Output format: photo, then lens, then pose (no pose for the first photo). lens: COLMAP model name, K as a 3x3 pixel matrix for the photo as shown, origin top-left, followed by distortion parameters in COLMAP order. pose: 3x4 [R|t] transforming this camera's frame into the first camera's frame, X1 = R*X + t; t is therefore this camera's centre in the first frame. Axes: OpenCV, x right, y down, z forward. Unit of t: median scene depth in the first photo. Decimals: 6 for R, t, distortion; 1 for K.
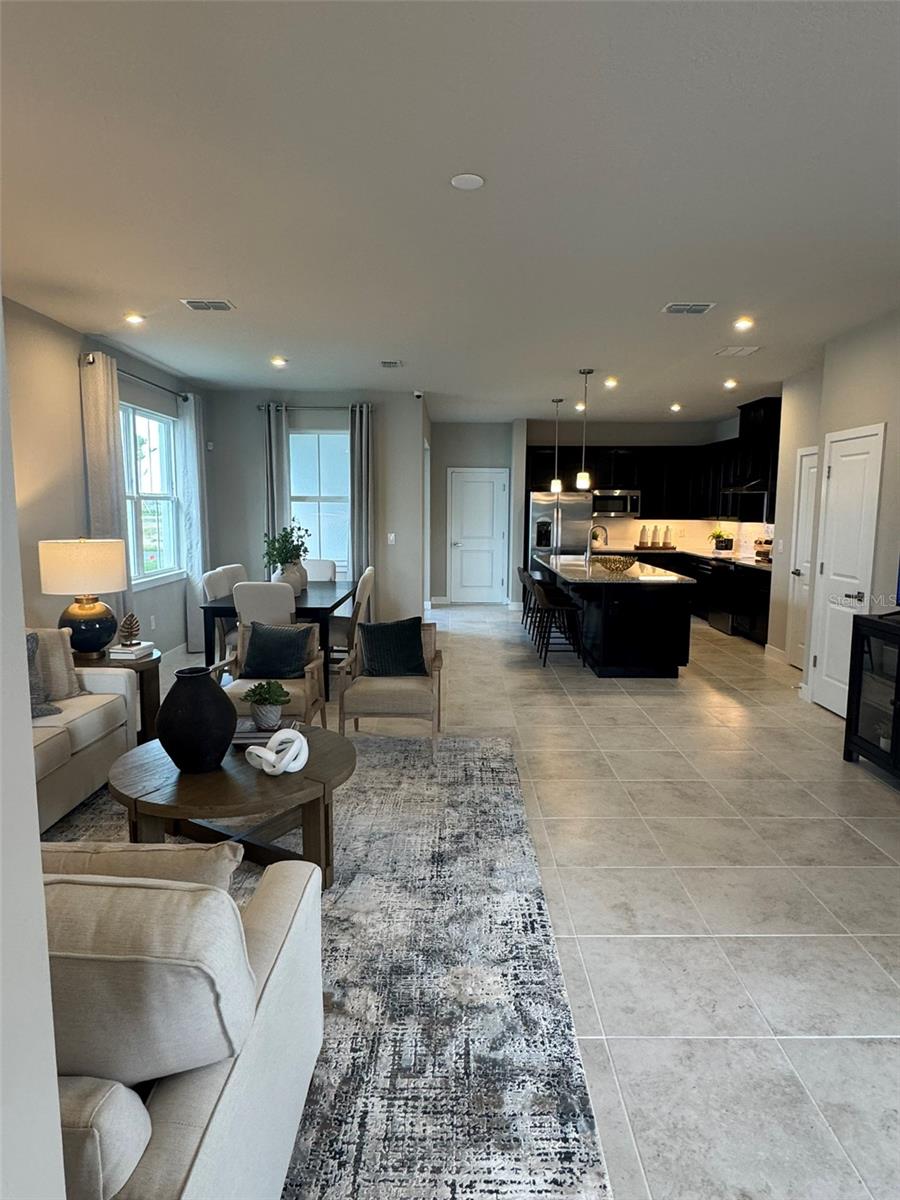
lens RADIAL K [[711.6, 0, 454.2], [0, 711.6, 601.0], [0, 0, 1]] dist [-0.006089, 0.002542]
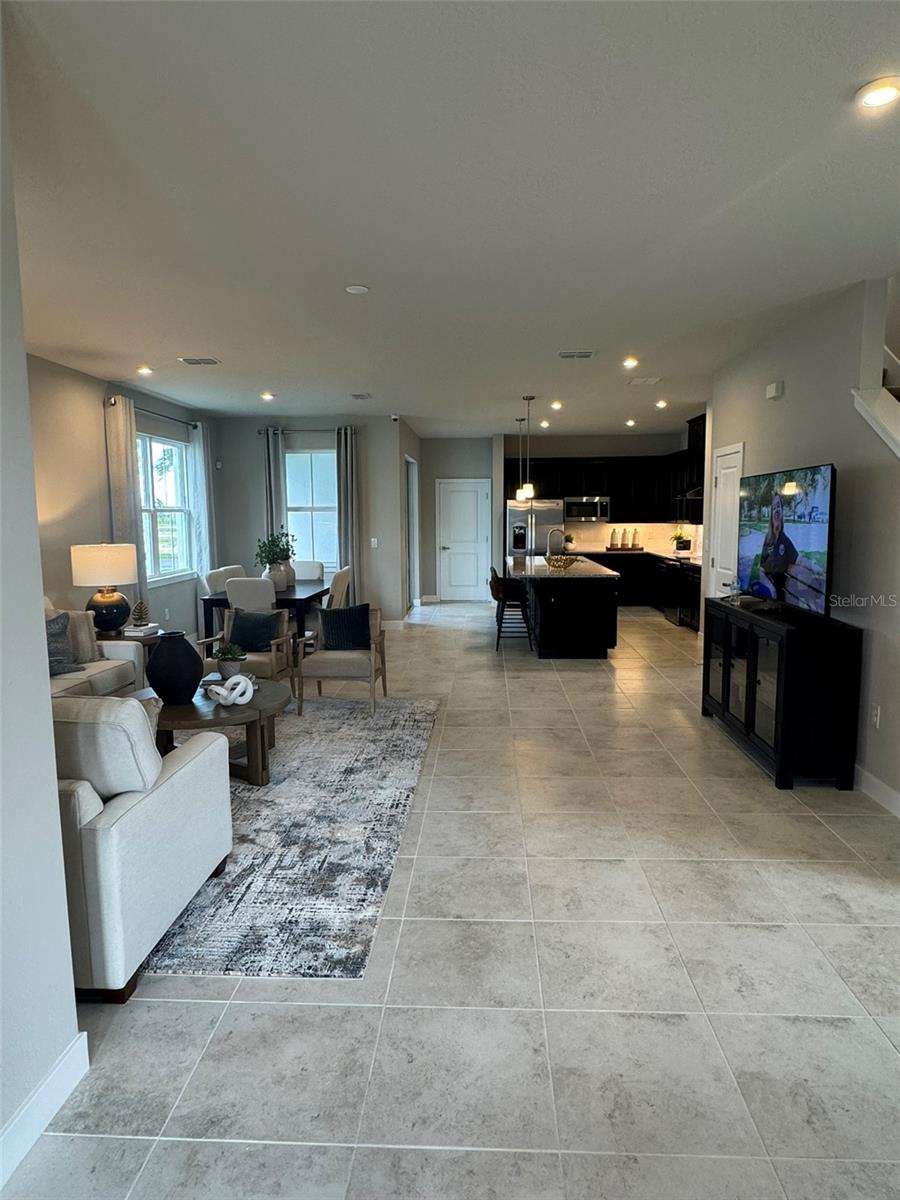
lens RADIAL K [[711.6, 0, 454.0], [0, 711.6, 599.4], [0, 0, 1]] dist [-0.006089, 0.002542]
pose [[0.998828, -0.006850, -0.047910, 0.181099], [0.006349, 0.999924, -0.010611, 0.032619], [0.047979, 0.010294, 0.998795, -0.270789]]
